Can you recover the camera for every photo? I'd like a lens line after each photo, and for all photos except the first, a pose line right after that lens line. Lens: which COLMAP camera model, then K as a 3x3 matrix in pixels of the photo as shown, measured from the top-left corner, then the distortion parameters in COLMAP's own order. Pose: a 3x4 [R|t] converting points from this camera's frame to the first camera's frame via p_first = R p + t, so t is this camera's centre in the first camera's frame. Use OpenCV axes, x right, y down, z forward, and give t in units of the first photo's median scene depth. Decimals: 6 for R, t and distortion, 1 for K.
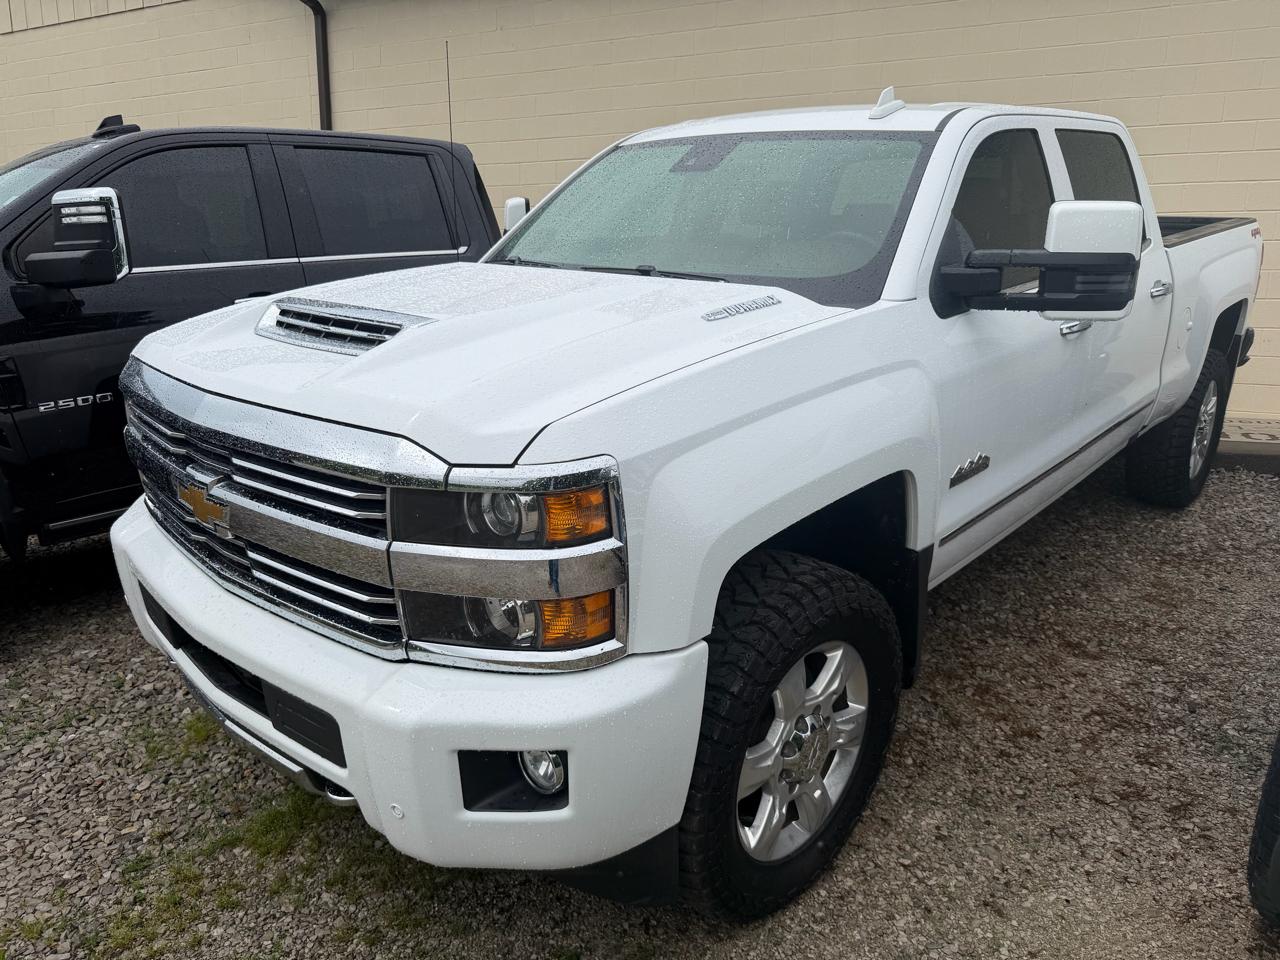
lens RADIAL K [[932.6, 0, 640.0], [0, 932.6, 480.0], [0, 0, 1]] dist [0.026724, -0.000385]
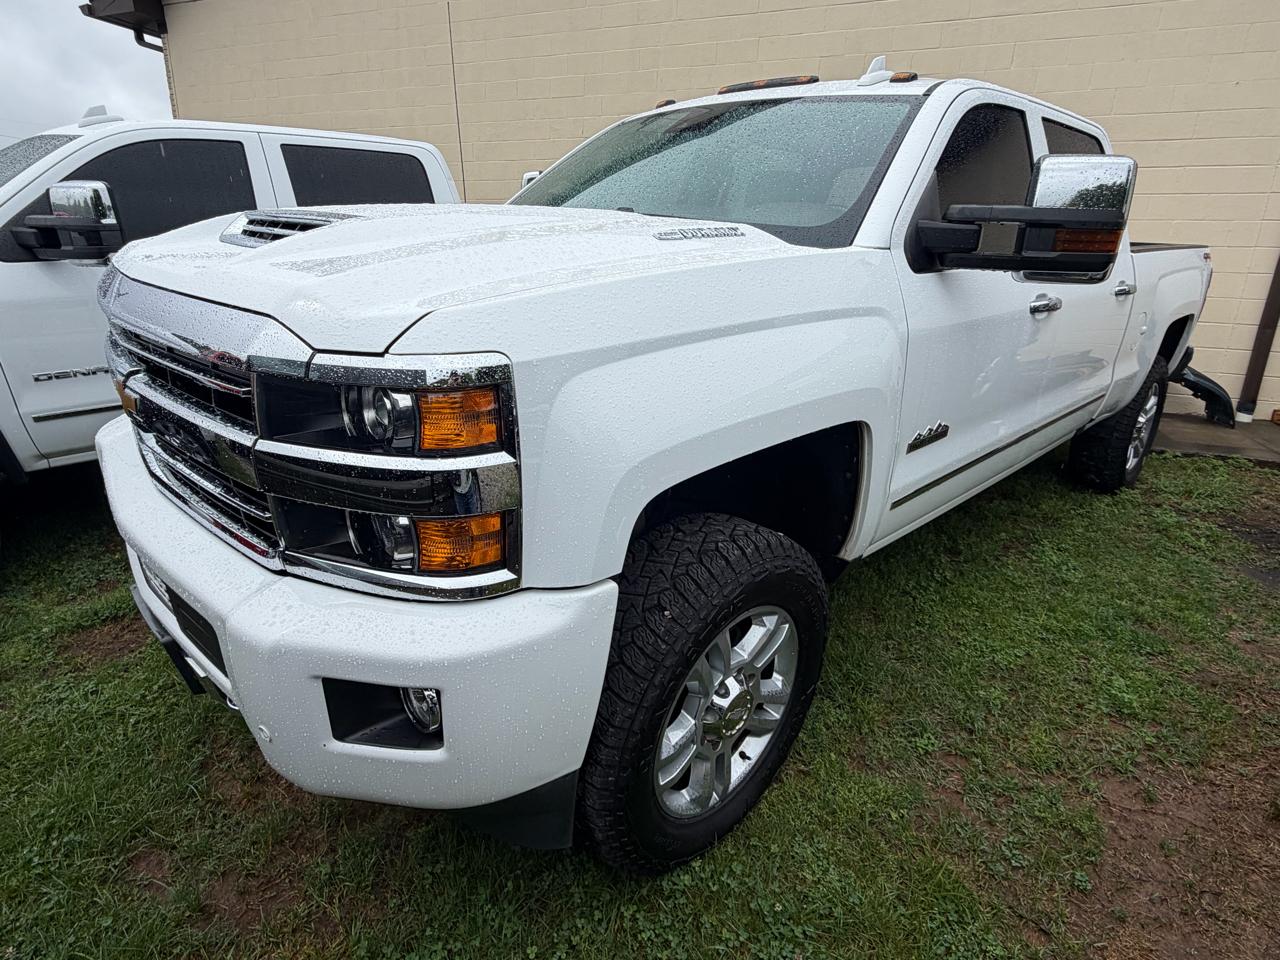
lens RADIAL K [[669.9, 0, 625.1], [0, 669.9, 485.9], [0, 0, 1]] dist [0.005050, 0.000120]
pose [[0.994510, 0.077147, -0.070703, 0.112515], [-0.074177, 0.996286, 0.043718, 0.050974], [0.073813, -0.038234, 0.996539, 0.347819]]
